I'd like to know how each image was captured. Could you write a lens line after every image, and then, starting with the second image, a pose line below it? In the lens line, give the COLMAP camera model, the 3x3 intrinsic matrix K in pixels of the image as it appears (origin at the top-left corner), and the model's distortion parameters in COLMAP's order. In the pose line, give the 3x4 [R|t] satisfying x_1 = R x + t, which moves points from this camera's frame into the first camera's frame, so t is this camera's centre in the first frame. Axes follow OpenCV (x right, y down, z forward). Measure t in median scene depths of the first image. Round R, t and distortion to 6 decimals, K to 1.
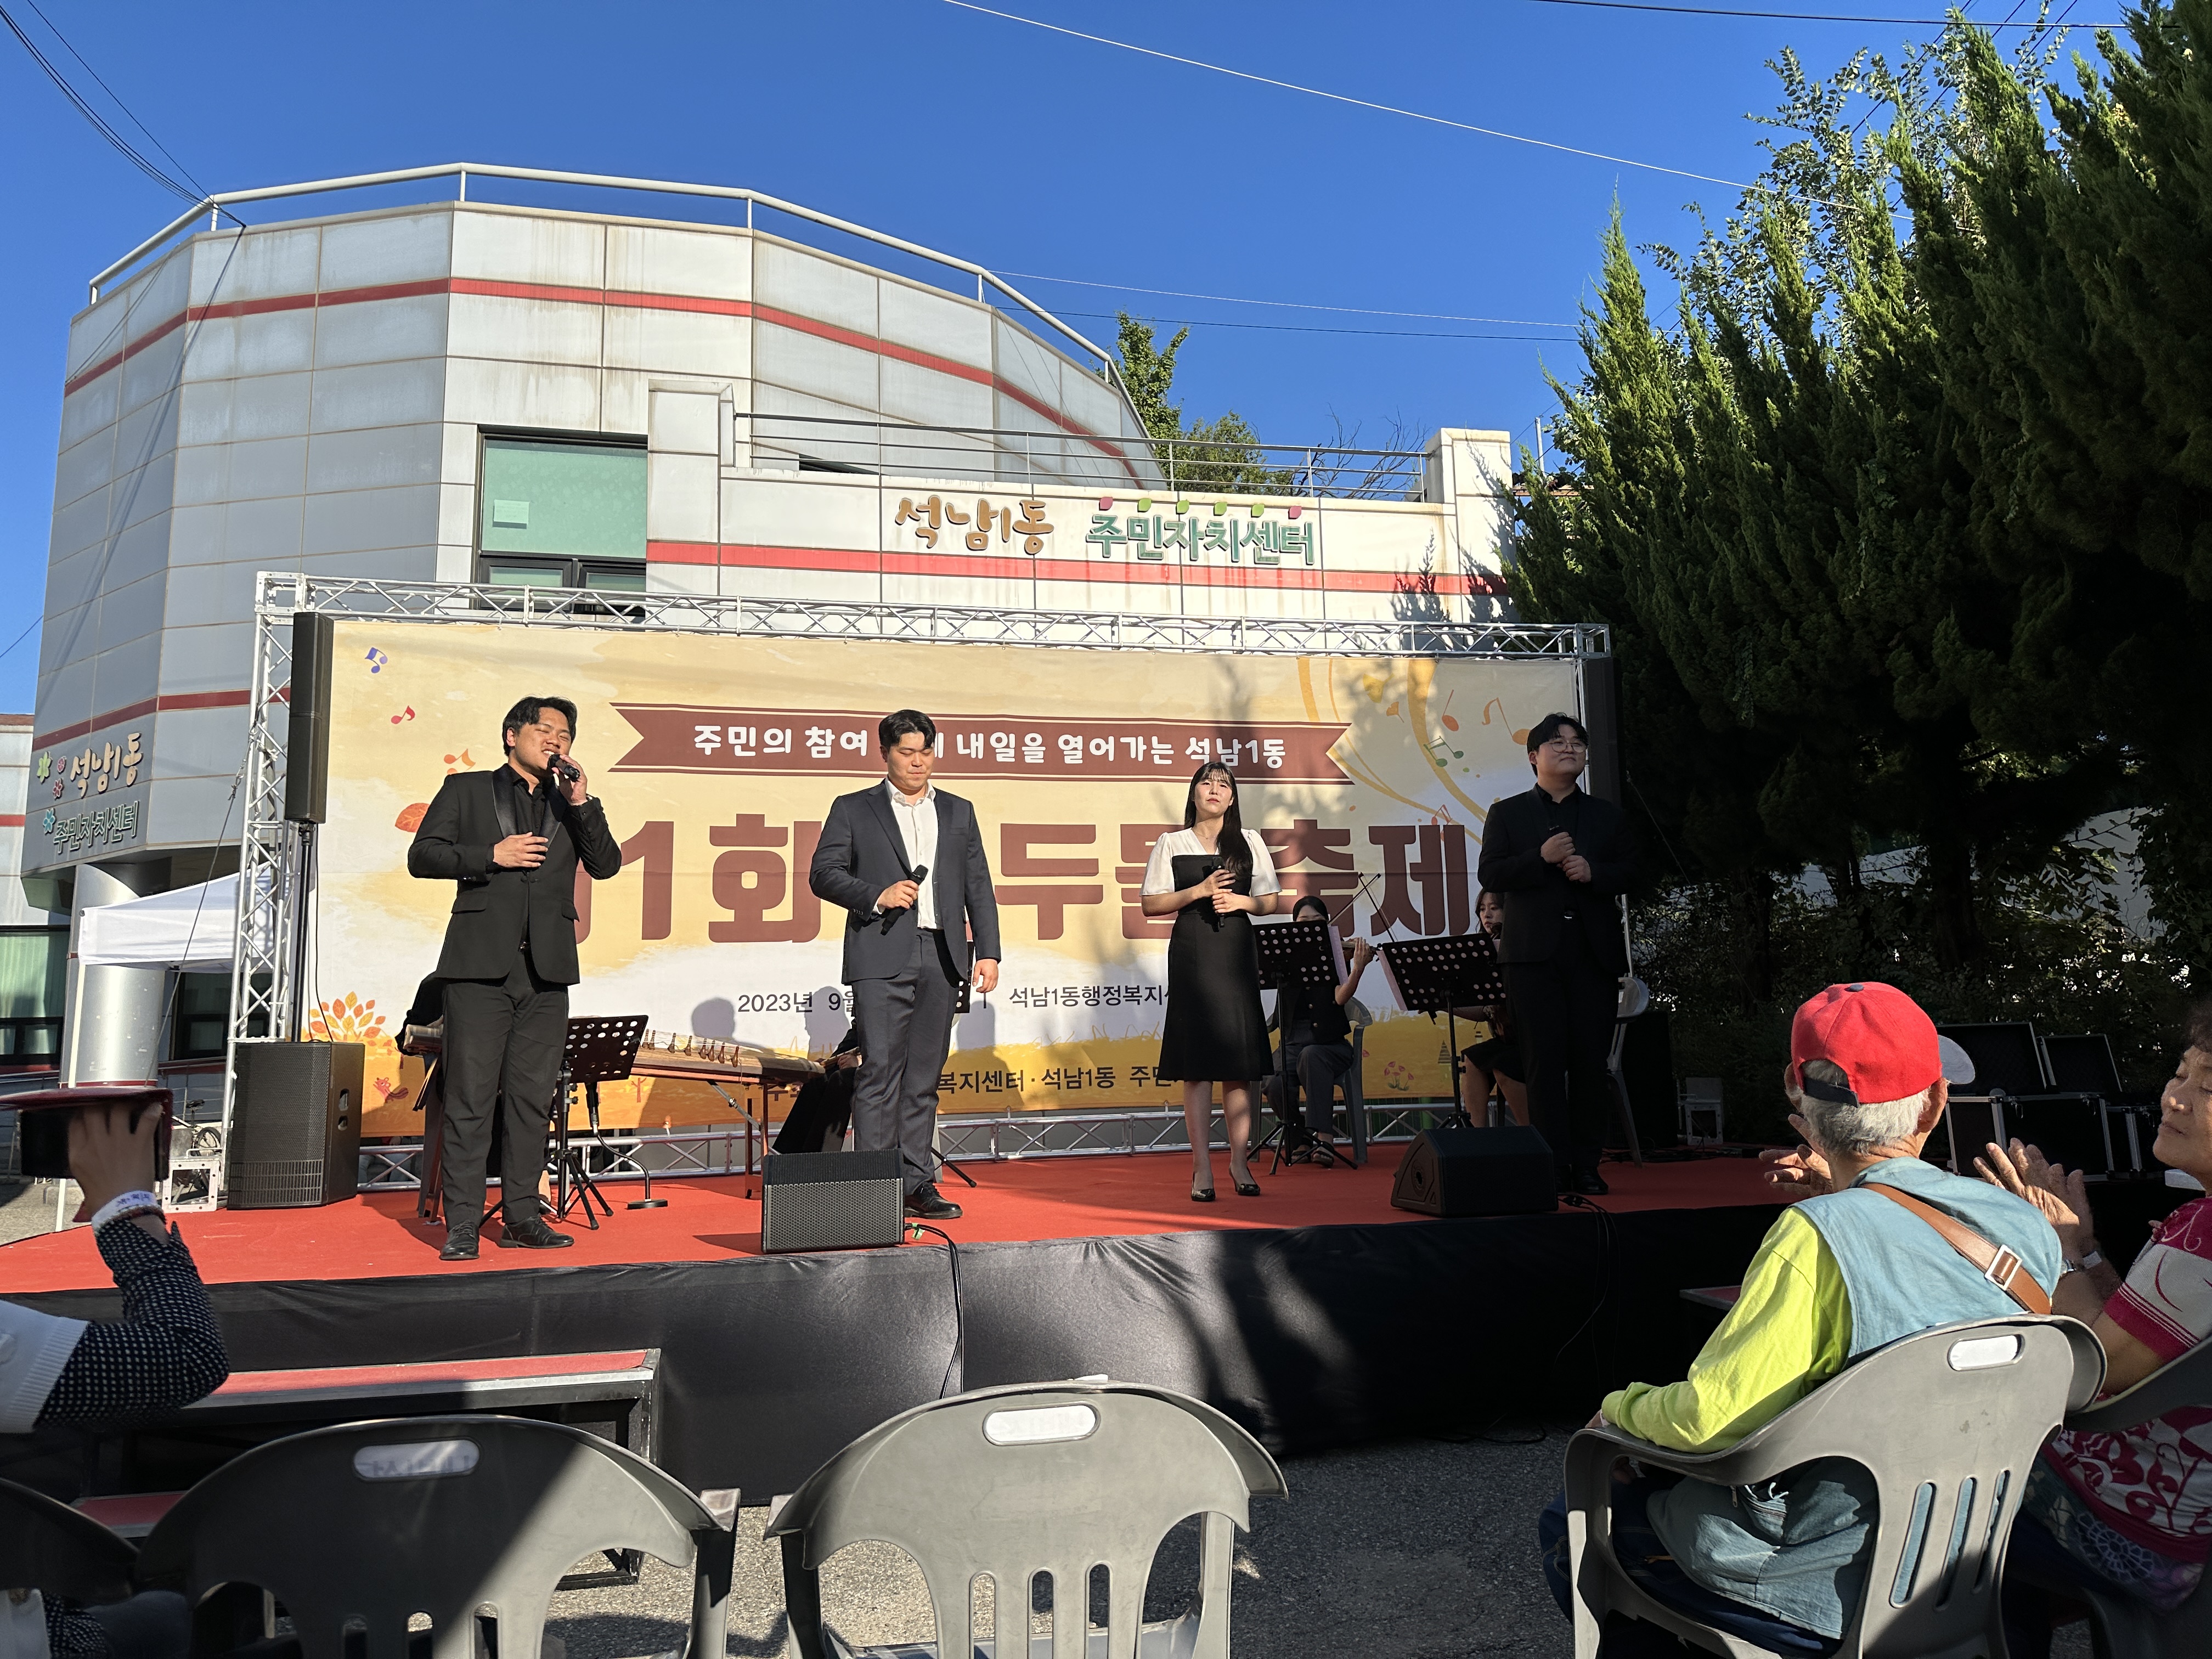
lens RADIAL K [[1541.6, 0, 1109.7], [0, 1541.6, 826.5], [0, 0, 1]] dist [-0.031265, -0.003954]
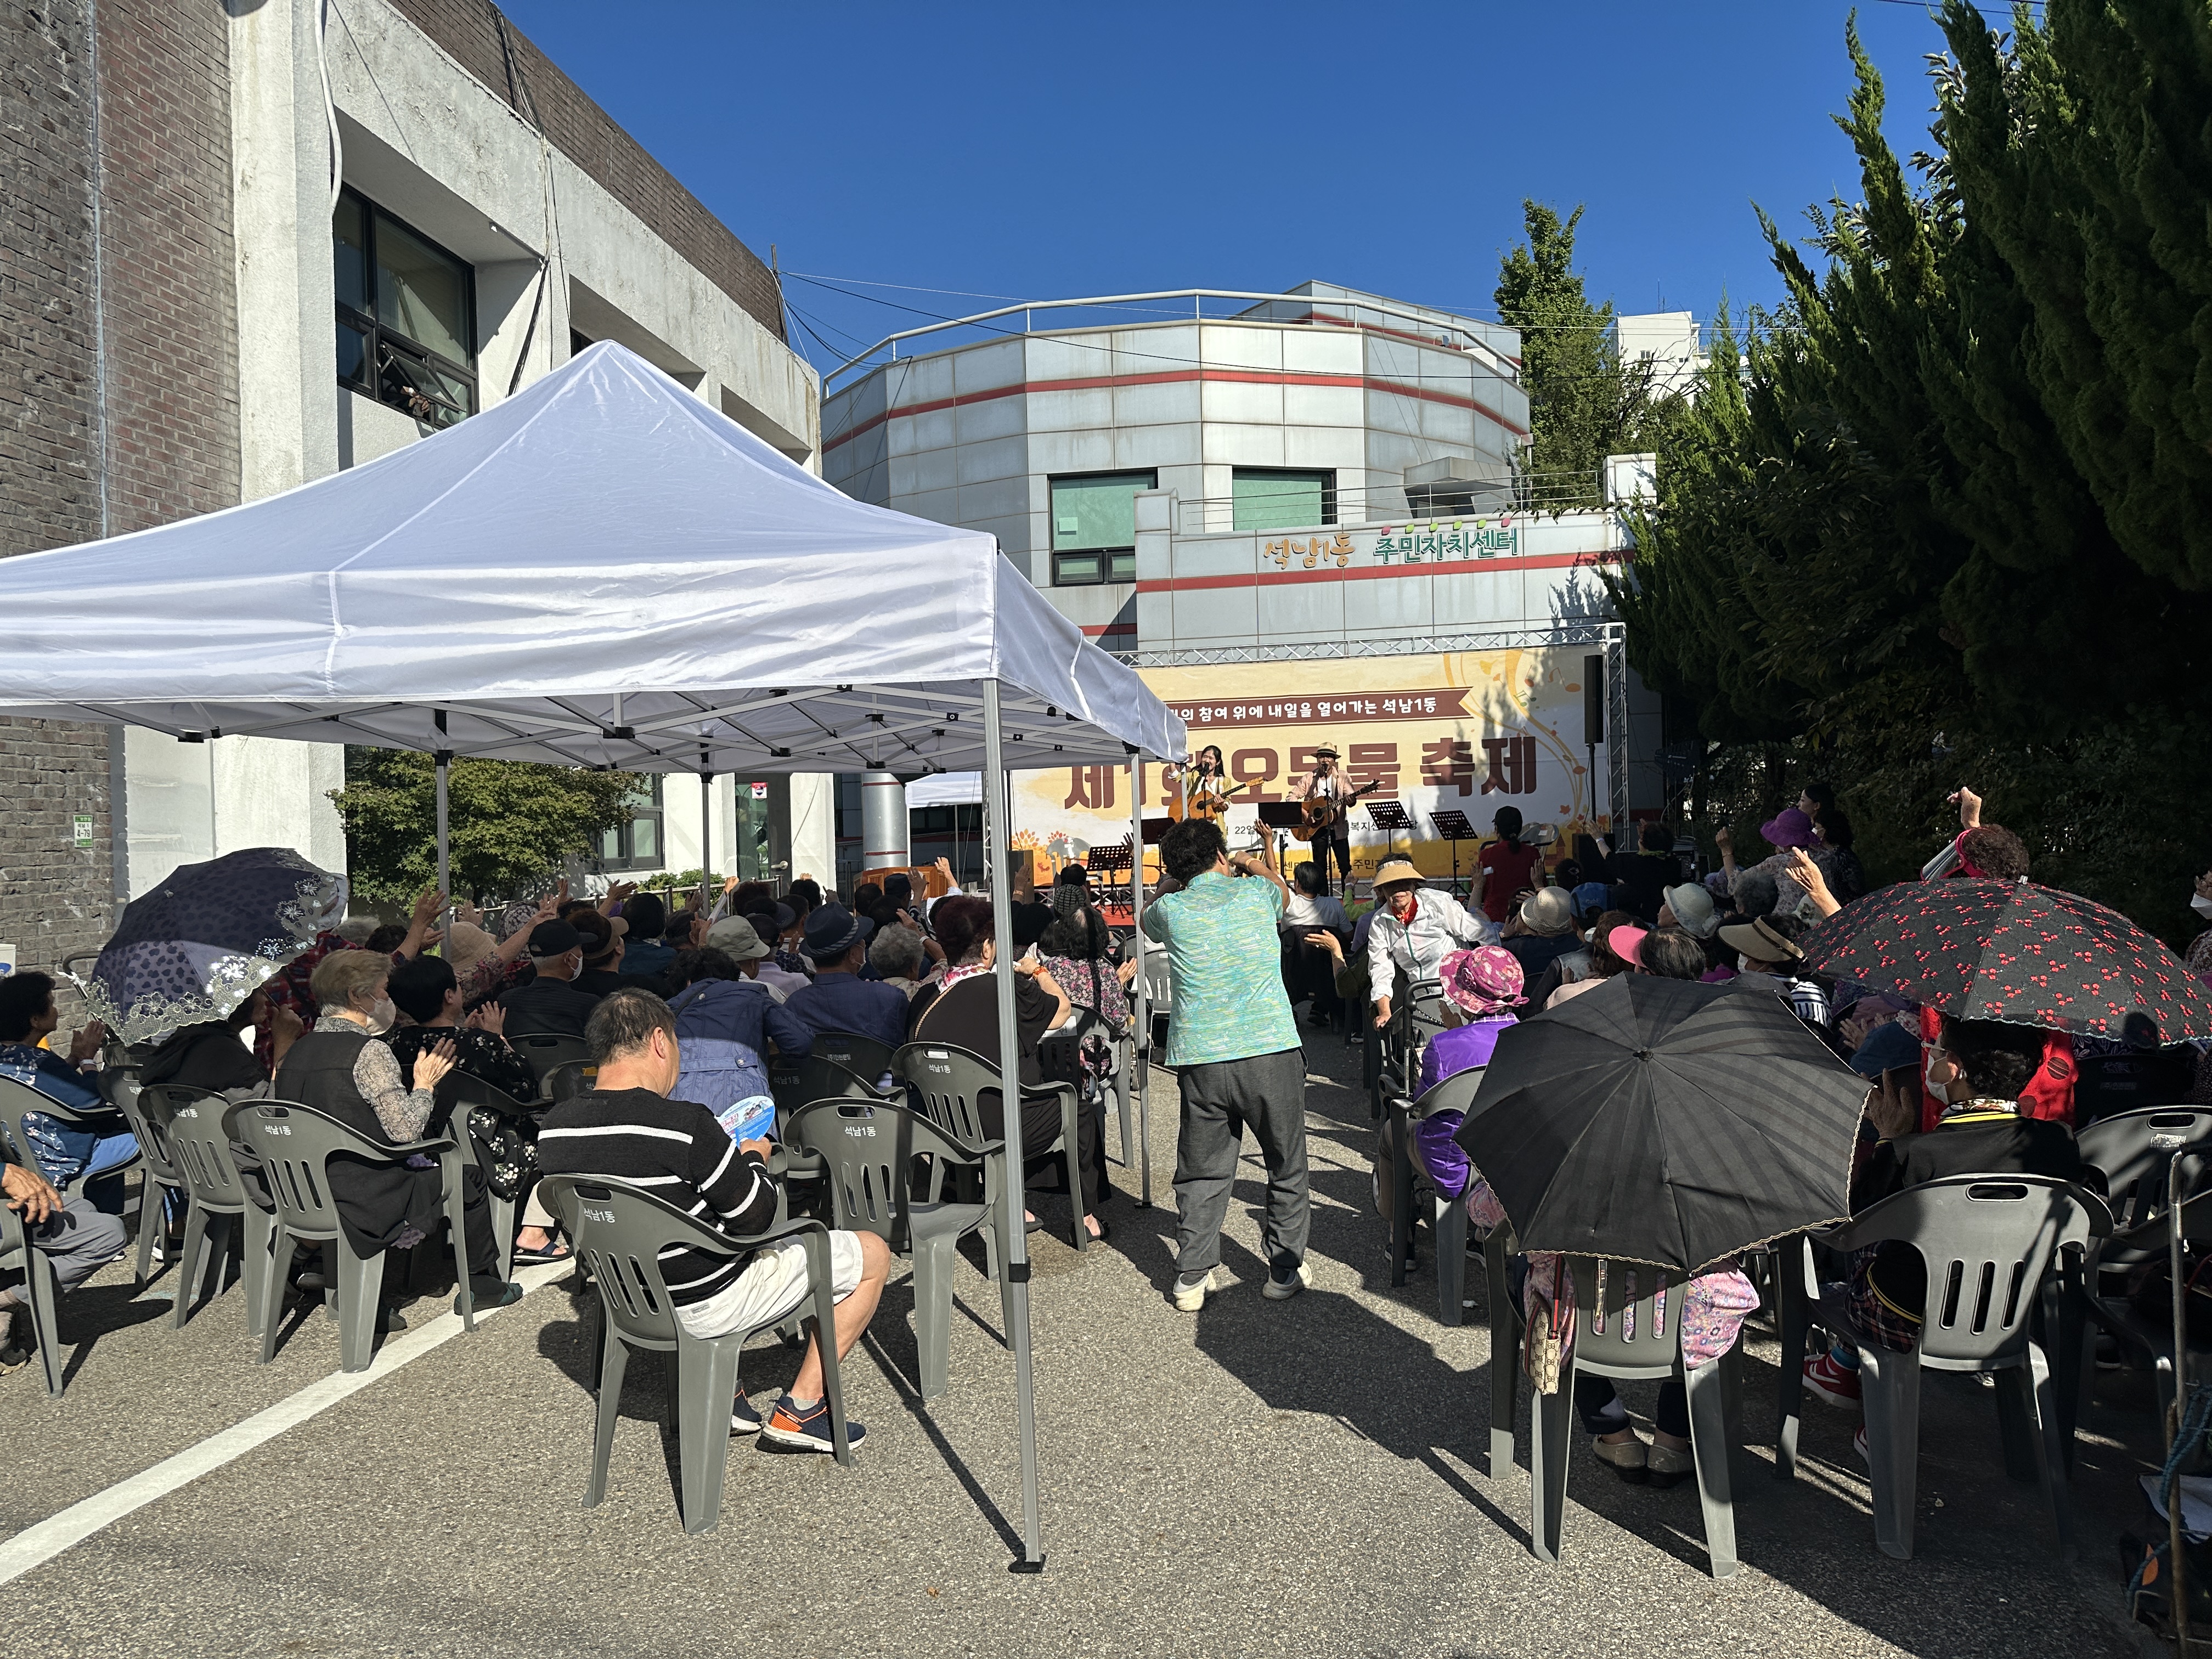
lens RADIAL K [[1541.6, 0, 1105.3], [0, 1541.6, 831.3], [0, 0, 1]] dist [-0.031265, -0.003954]
pose [[0.935082, 0.011072, -0.354258, 0.313979], [0.053085, 0.983862, 0.170872, -0.185883], [0.350433, -0.178585, 0.919404, -0.756148]]
